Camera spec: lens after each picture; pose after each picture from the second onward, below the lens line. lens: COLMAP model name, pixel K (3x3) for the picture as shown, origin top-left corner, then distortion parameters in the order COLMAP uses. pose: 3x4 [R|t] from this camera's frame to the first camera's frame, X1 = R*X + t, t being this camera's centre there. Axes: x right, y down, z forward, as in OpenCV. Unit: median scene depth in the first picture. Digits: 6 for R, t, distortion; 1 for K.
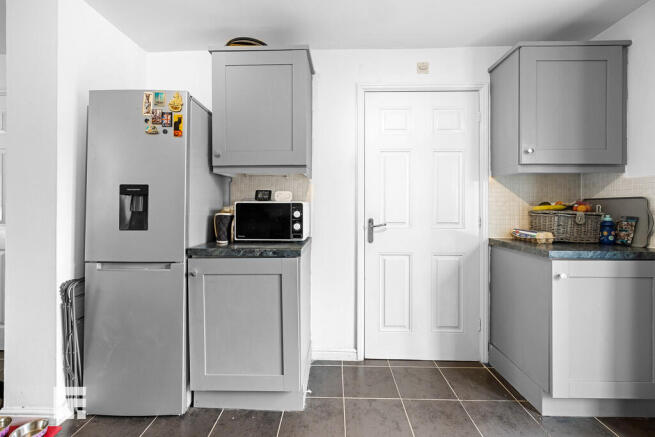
lens RADIAL K [[275.2, 0, 329.7], [0, 275.2, 206.1], [0, 0, 1]] dist [-0.008345, -0.000288]
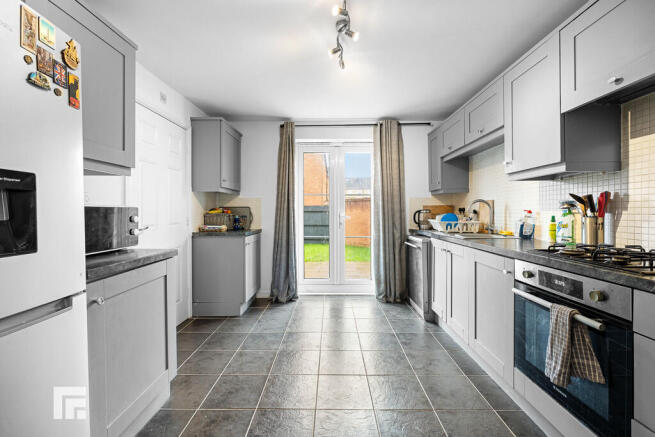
lens RADIAL K [[275.2, 0, 323.9], [0, 275.2, 214.4], [0, 0, 1]] dist [-0.008345, -0.000288]
pose [[-0.001195, -0.014580, 0.999893, -1.139113], [0.000727, 0.999893, 0.014581, -0.001301], [-0.999999, 0.000745, -0.001185, 0.364369]]
